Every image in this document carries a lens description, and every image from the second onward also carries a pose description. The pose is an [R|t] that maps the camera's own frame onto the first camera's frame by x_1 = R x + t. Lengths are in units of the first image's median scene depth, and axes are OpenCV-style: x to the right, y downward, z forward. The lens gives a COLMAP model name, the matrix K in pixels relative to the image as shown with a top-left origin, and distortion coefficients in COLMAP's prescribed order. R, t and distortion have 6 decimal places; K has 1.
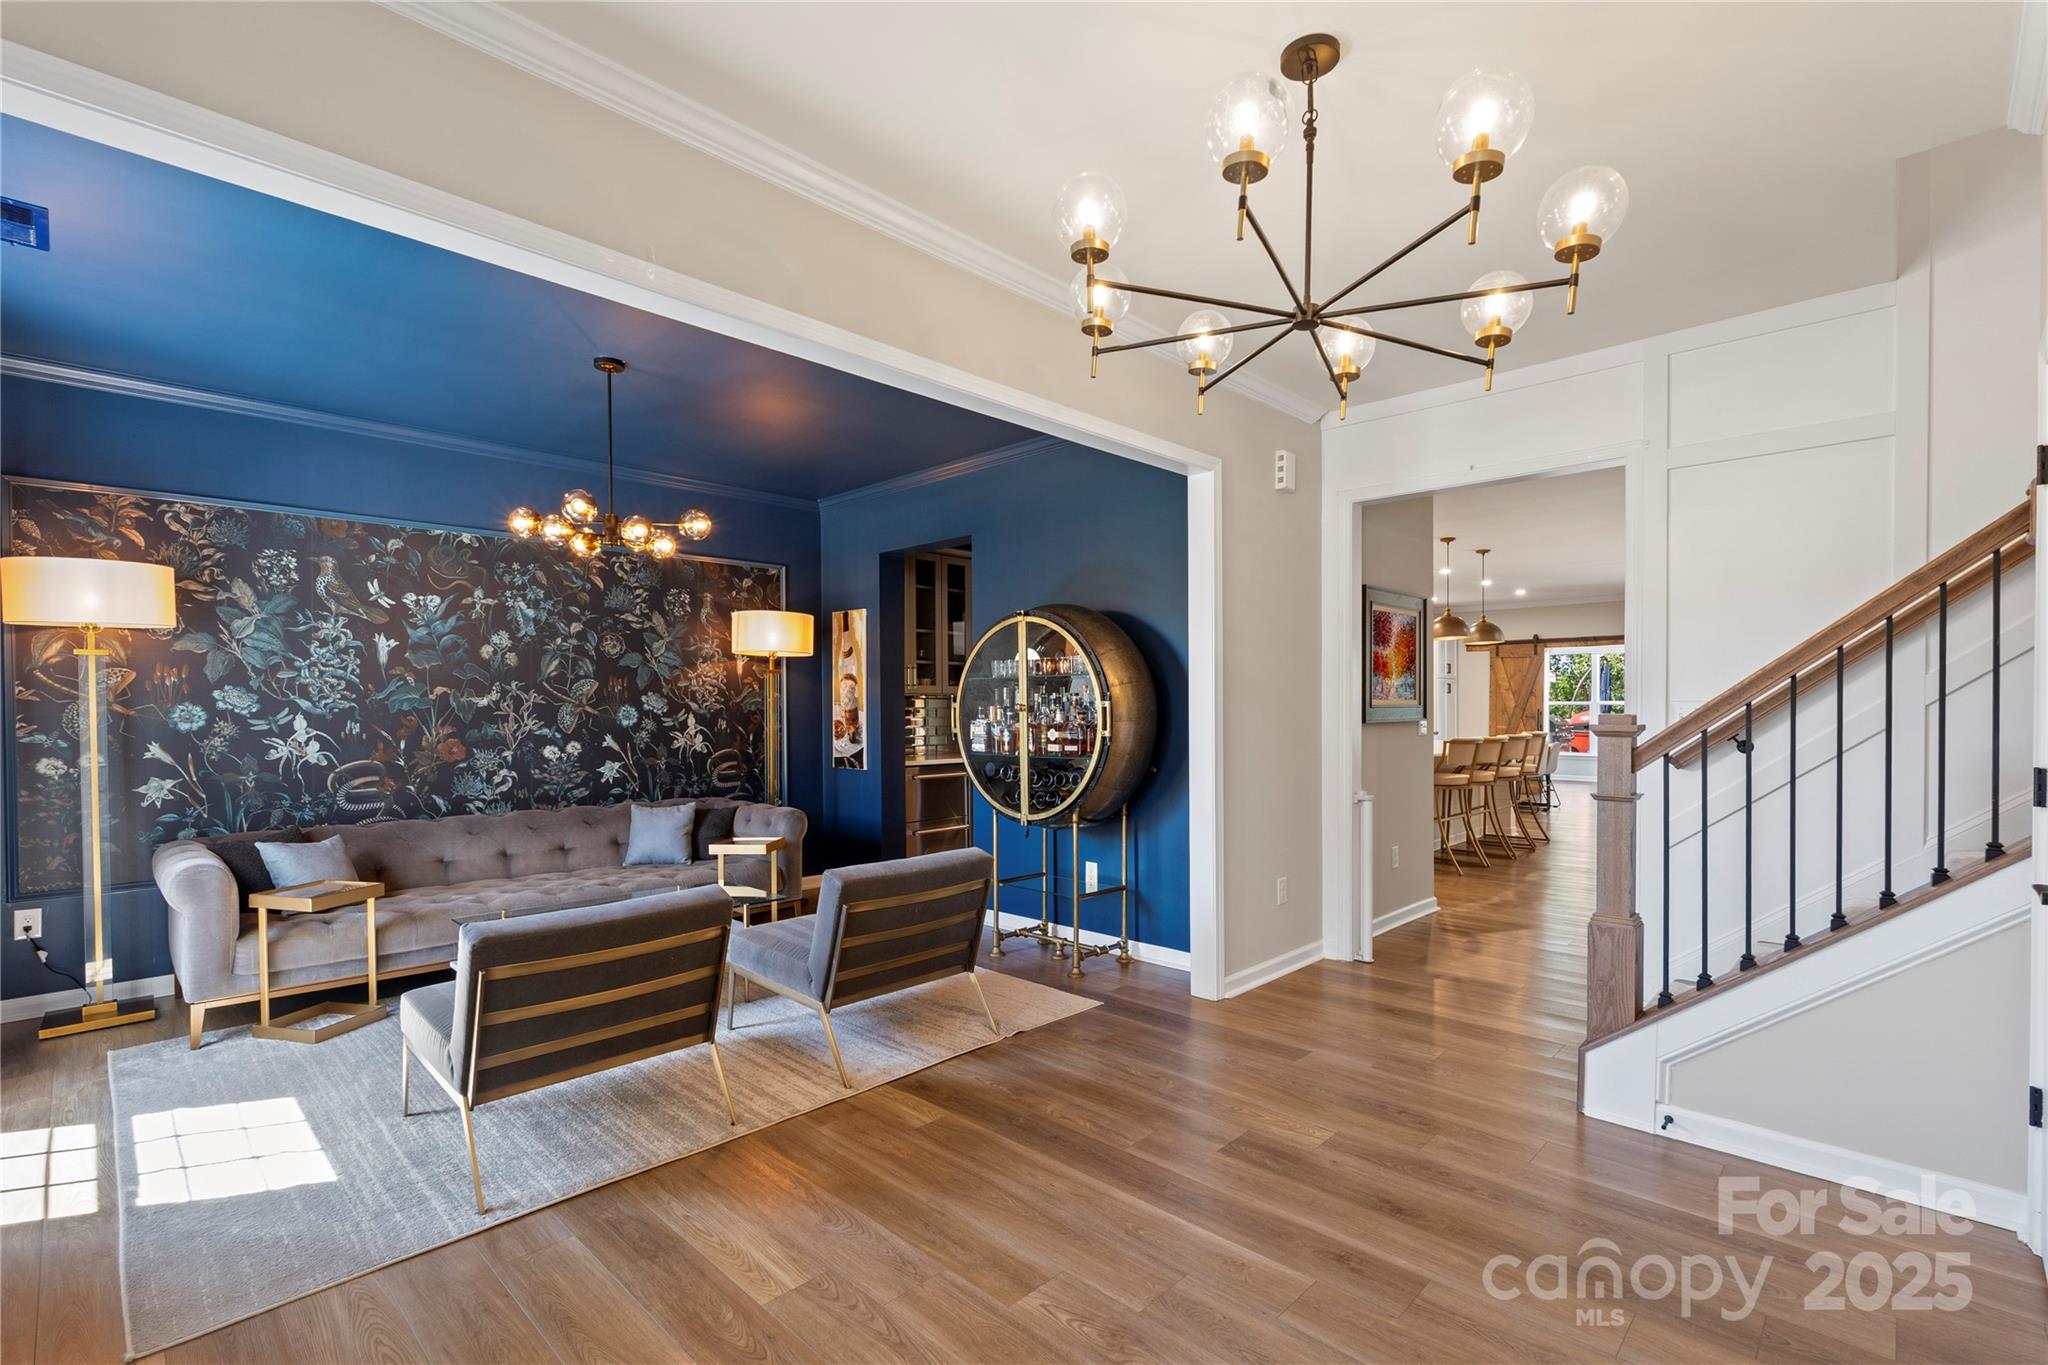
lens RADIAL K [[921.0, 0, 1029.0], [0, 921.0, 701.3], [0, 0, 1]] dist [-0.002576, 0.000512]
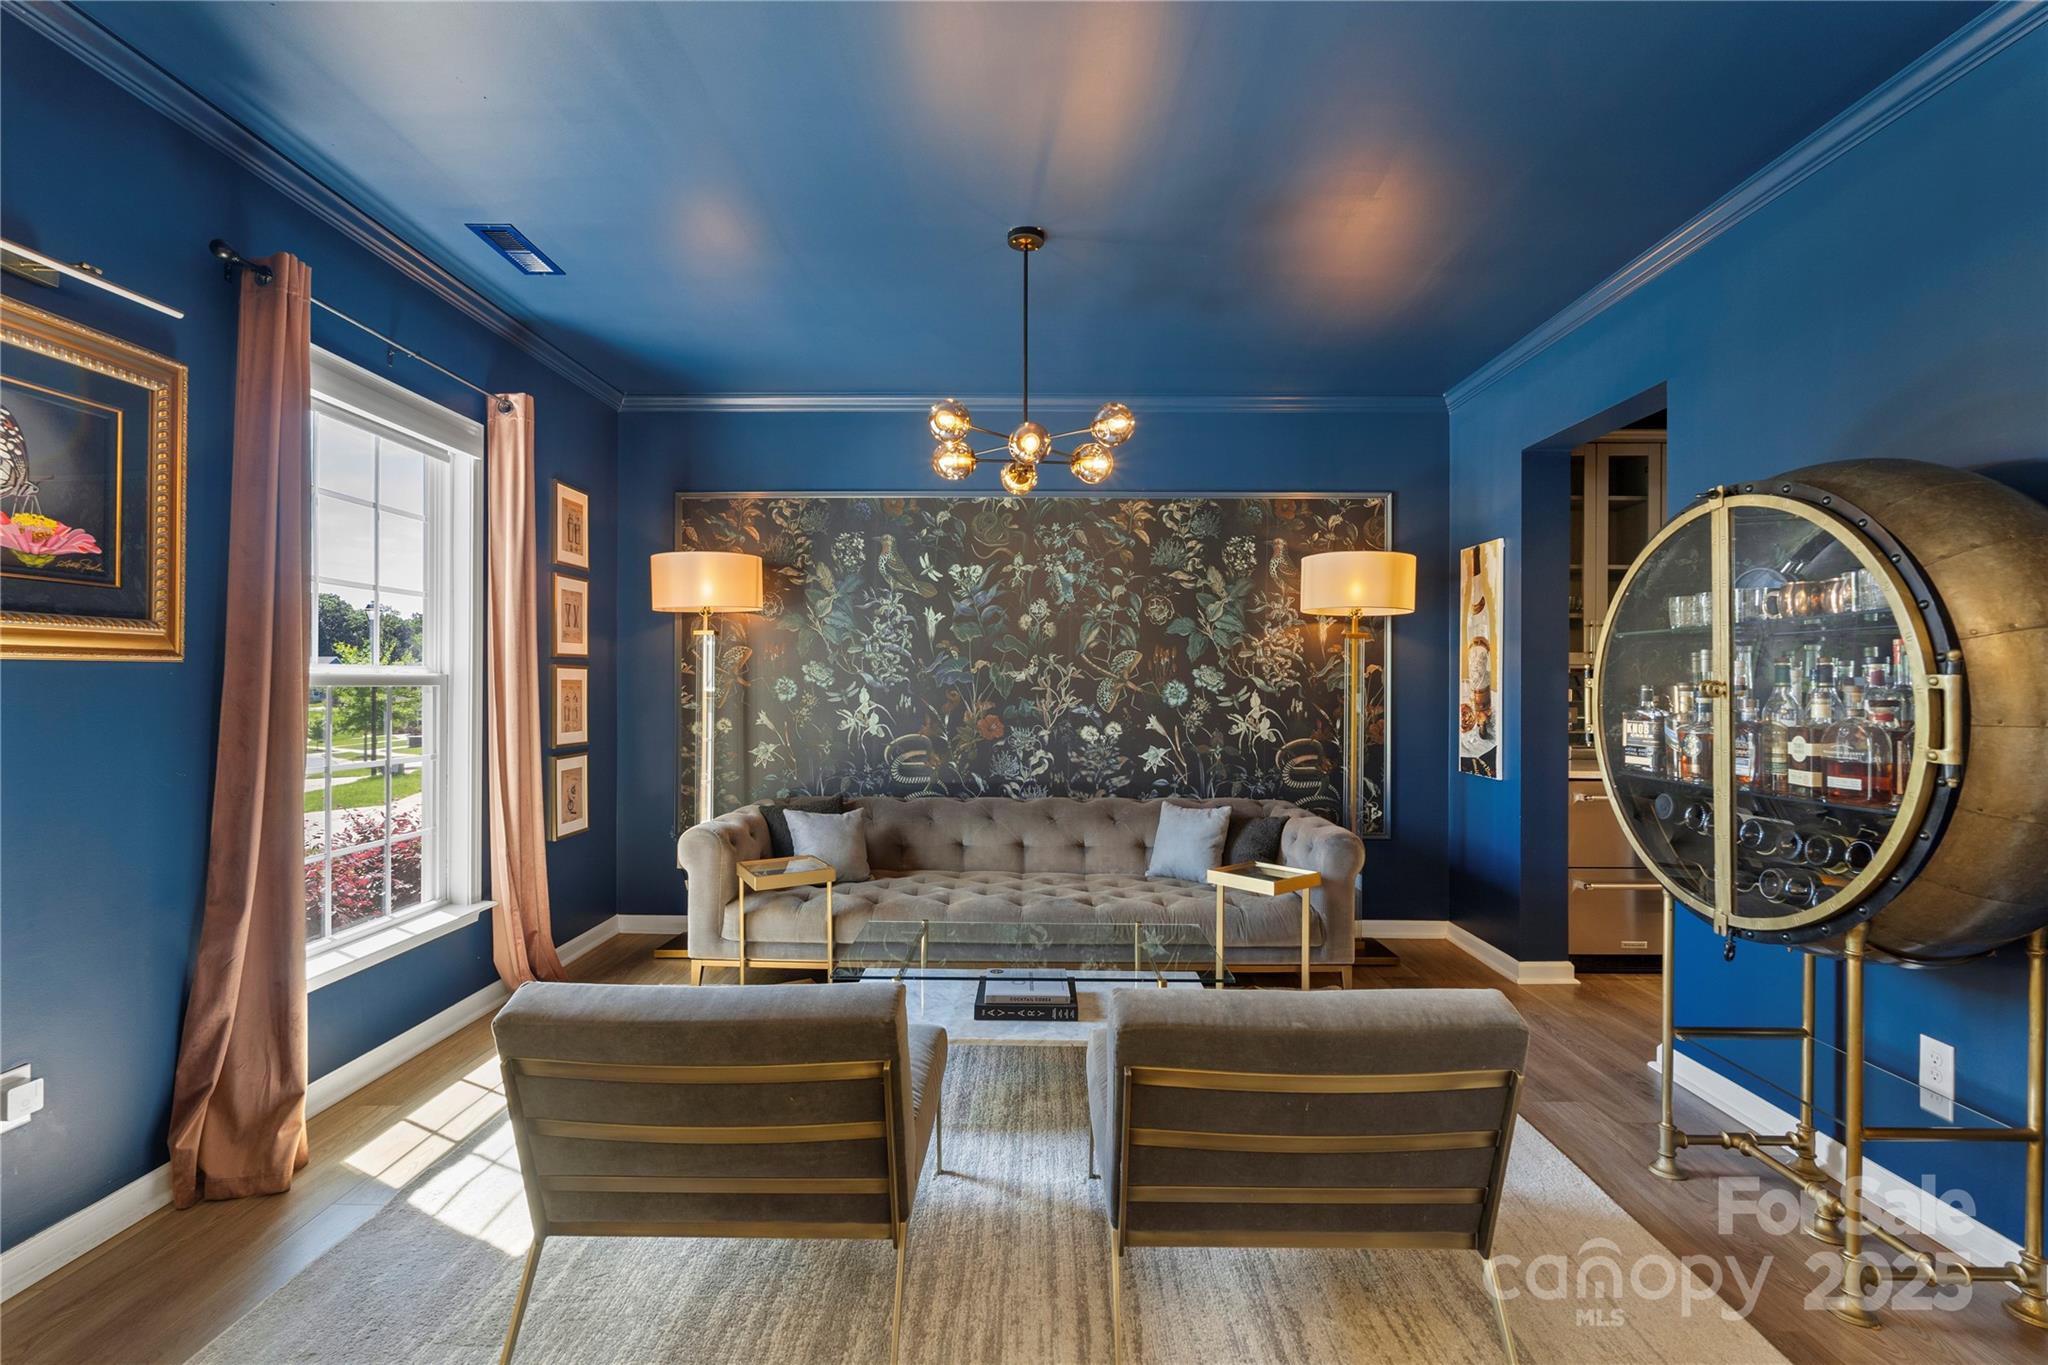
lens RADIAL K [[921.0, 0, 1014.8], [0, 921.0, 681.0], [0, 0, 1]] dist [-0.002576, 0.000512]
pose [[0.691981, 0.004725, -0.721900, 0.076860], [-0.002955, 0.999989, 0.003713, 0.001962], [0.721909, -0.000436, 0.691987, 0.365111]]
